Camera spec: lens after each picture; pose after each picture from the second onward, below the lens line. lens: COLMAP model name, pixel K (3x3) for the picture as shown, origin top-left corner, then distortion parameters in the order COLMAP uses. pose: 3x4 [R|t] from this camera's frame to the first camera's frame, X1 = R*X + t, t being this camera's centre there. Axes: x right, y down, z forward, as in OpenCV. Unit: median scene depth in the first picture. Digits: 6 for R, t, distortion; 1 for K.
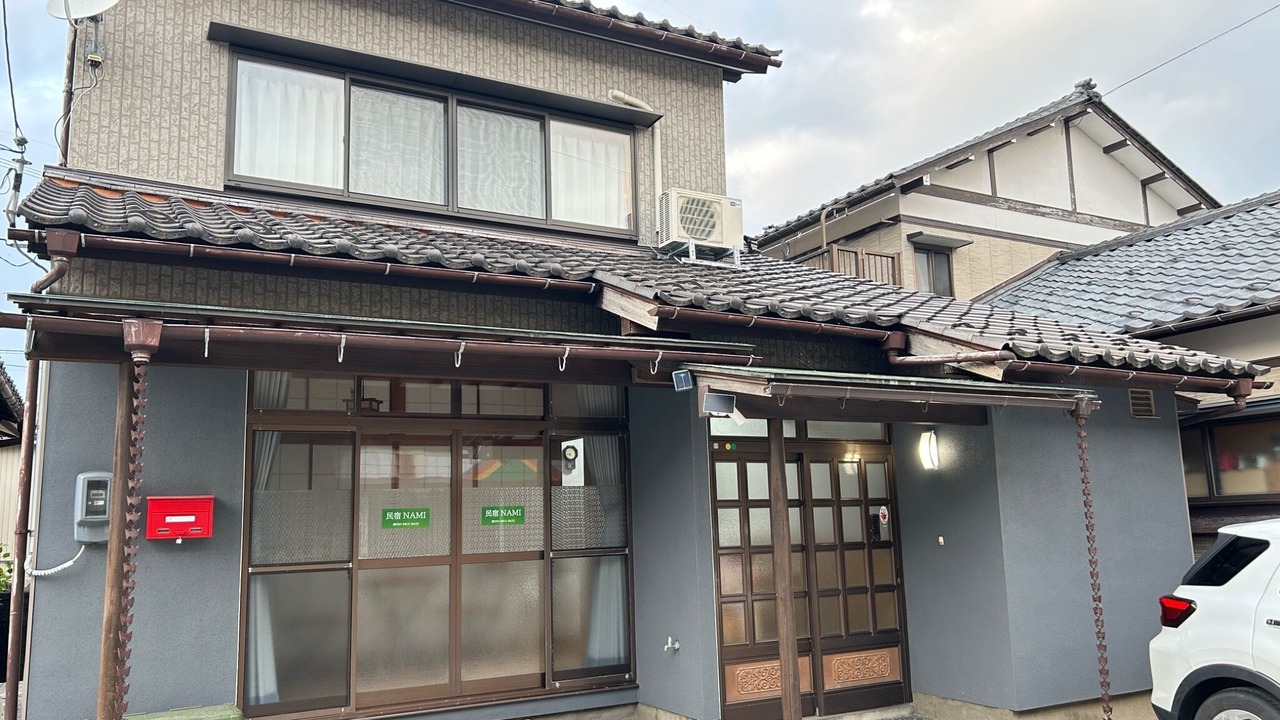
lens RADIAL K [[977.3, 0, 640.0], [0, 977.3, 360.0], [0, 0, 1]] dist [0.063902, -0.001151]
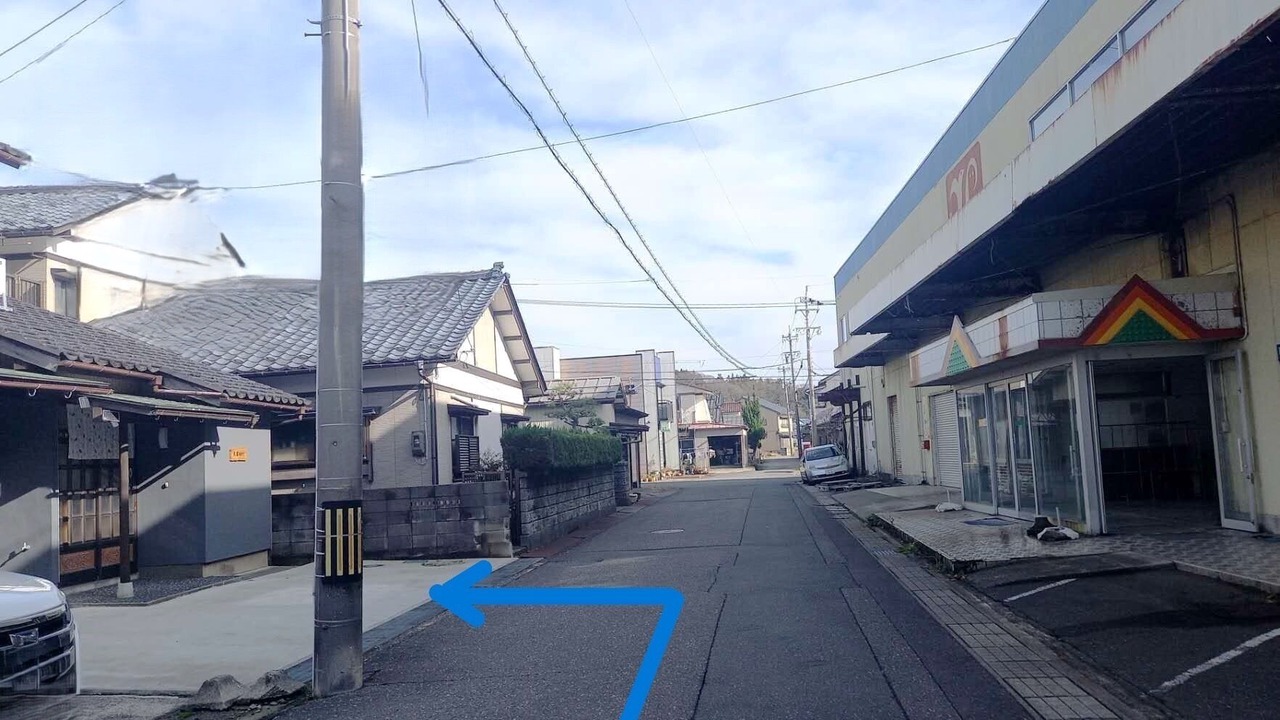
lens RADIAL K [[1022.5, 0, 640.0], [0, 1022.5, 360.0], [0, 0, 1]] dist [-0.004154, -0.005755]
pose [[0.542473, 0.074305, 0.836781, -0.687052], [-0.097959, 0.994880, -0.024838, -0.078977], [-0.834343, -0.068496, 0.546974, -0.646409]]
